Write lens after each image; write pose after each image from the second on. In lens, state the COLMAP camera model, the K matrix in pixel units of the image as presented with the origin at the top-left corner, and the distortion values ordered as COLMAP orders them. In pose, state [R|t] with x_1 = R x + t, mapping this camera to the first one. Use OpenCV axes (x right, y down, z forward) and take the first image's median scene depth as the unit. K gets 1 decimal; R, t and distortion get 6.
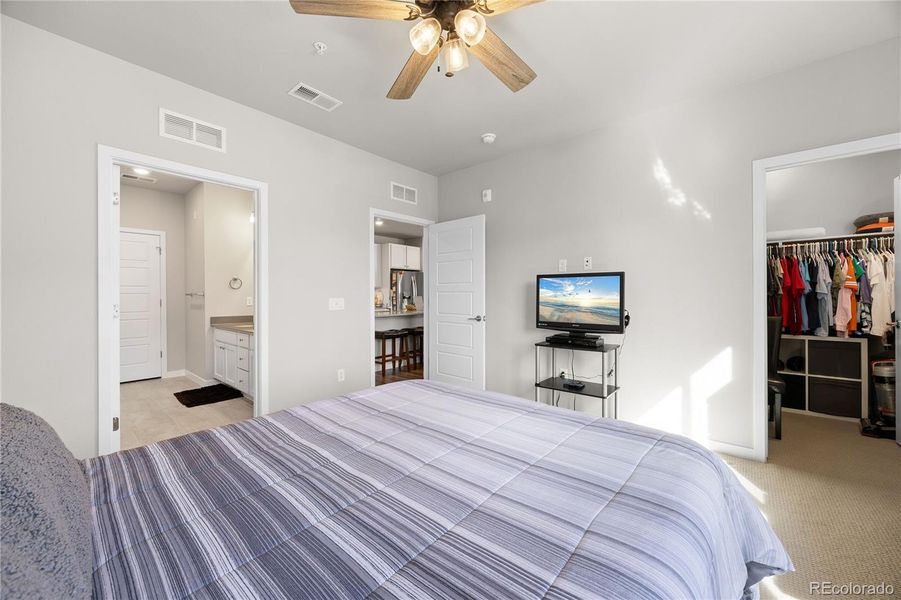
lens RADIAL K [[349.9, 0, 452.2], [0, 349.9, 298.4], [0, 0, 1]] dist [-0.000768, -0.000580]
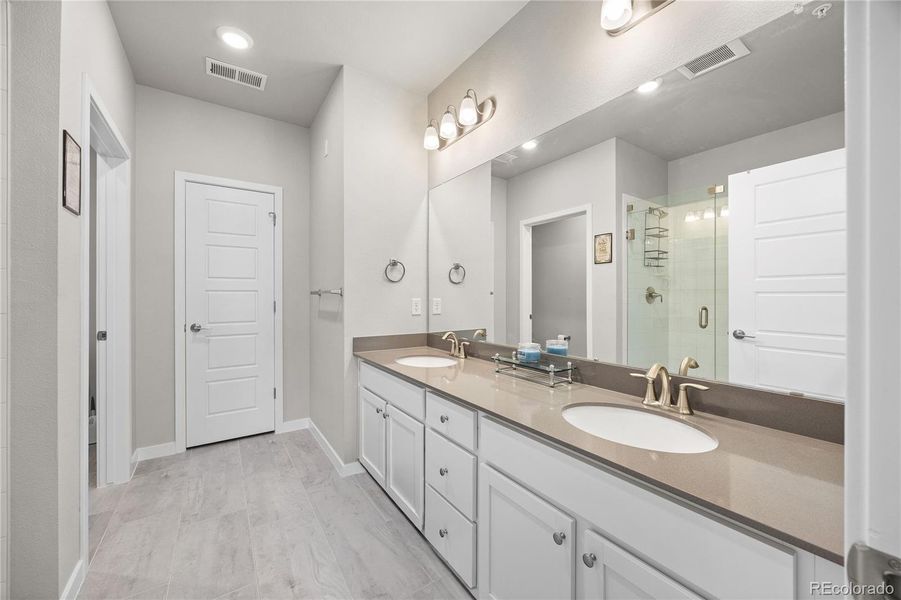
lens RADIAL K [[349.9, 0, 450.2], [0, 349.9, 297.1], [0, 0, 1]] dist [-0.000768, -0.000580]
pose [[0.963713, 0.005845, -0.266878, -0.403641], [-0.006442, 0.999978, -0.001362, -0.004687], [0.266864, 0.003031, 0.963729, 0.527707]]
